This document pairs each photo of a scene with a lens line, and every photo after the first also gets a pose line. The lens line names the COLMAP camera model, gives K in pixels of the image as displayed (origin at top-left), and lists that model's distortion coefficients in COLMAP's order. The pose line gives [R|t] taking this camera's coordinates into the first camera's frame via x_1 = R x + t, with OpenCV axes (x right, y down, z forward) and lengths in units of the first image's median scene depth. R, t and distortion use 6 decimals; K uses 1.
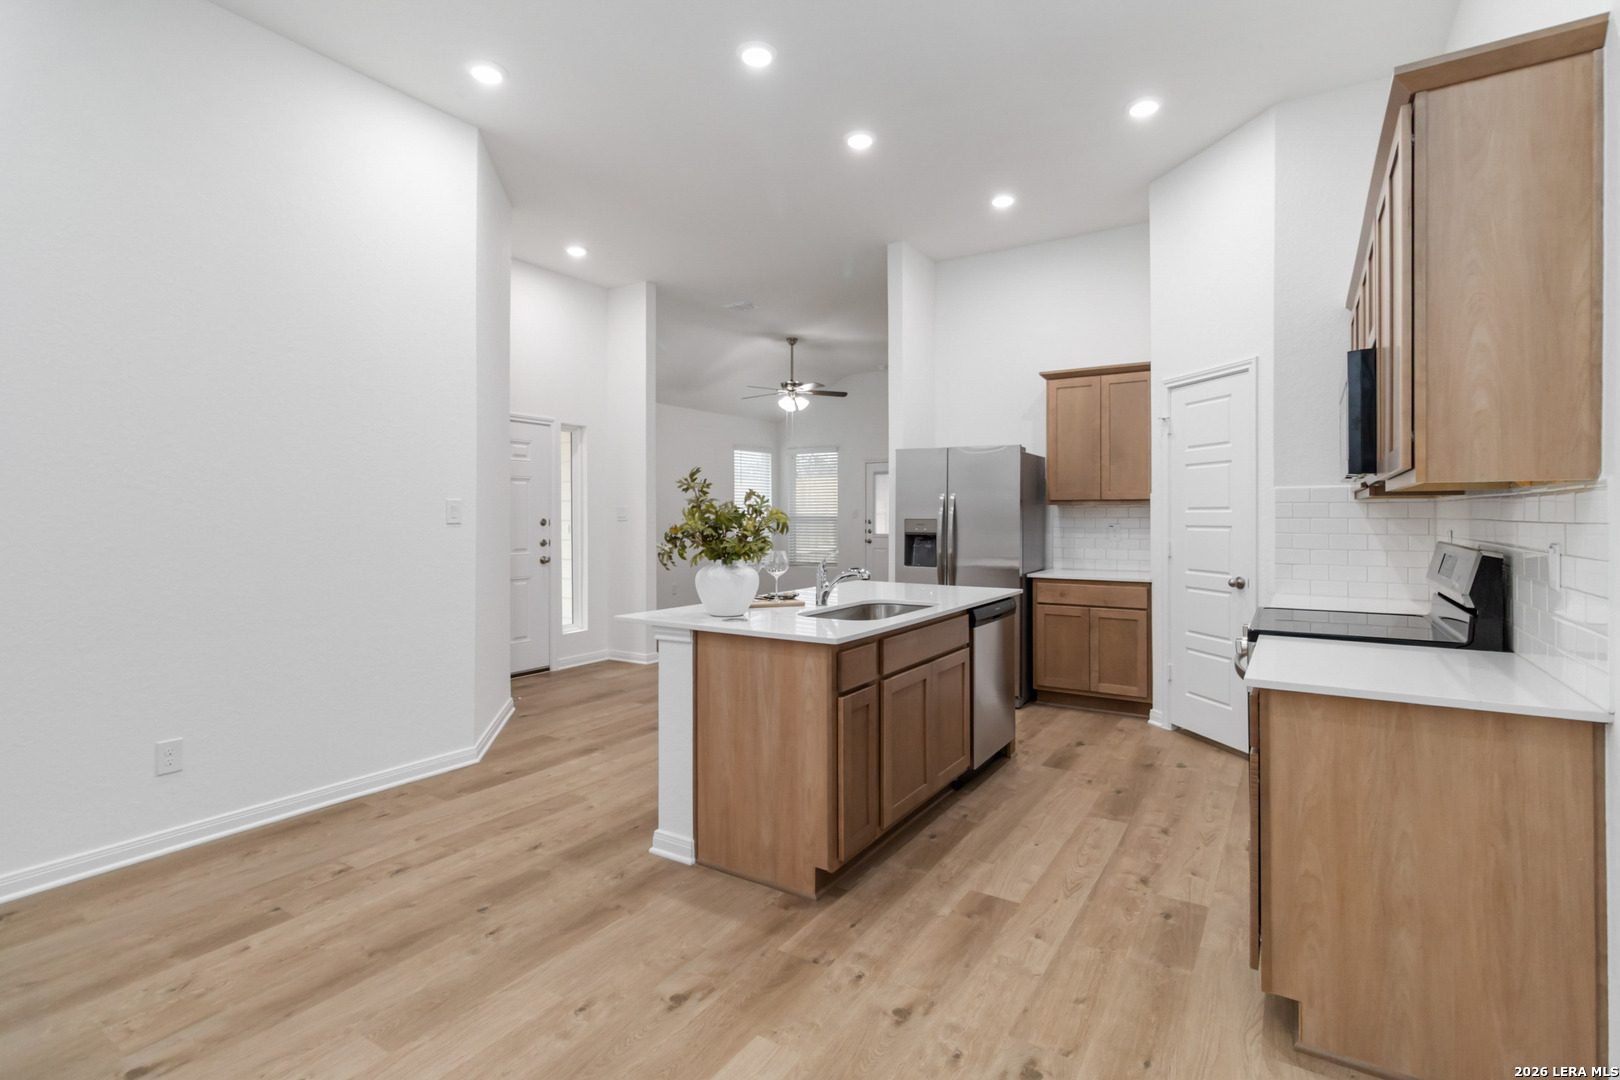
lens RADIAL K [[771.3, 0, 816.4], [0, 771.3, 510.2], [0, 0, 1]] dist [0.000283, 0.000221]
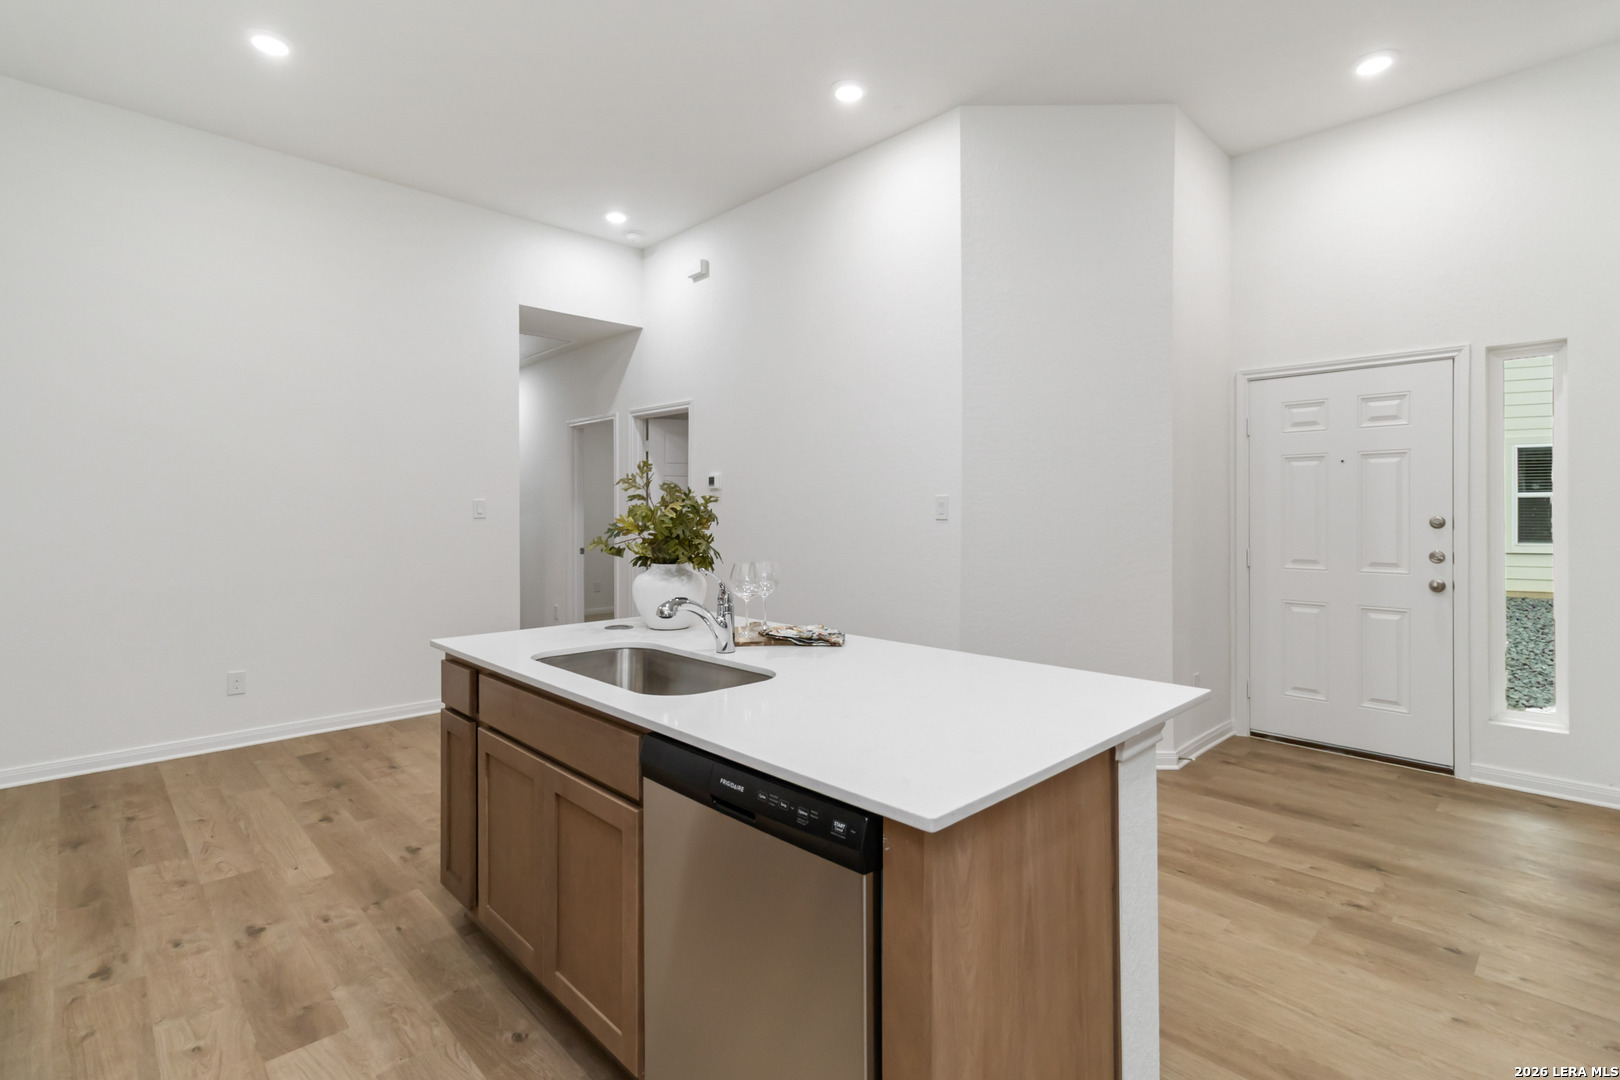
lens RADIAL K [[760.3, 0, 812.3], [0, 760.3, 511.6], [0, 0, 1]] dist [0.000614, -0.000008]
pose [[-0.228454, 0.001000, -0.973554, 0.879482], [0.006938, 0.999976, -0.000601, 0.010180], [0.973530, -0.006892, -0.228455, 1.755450]]
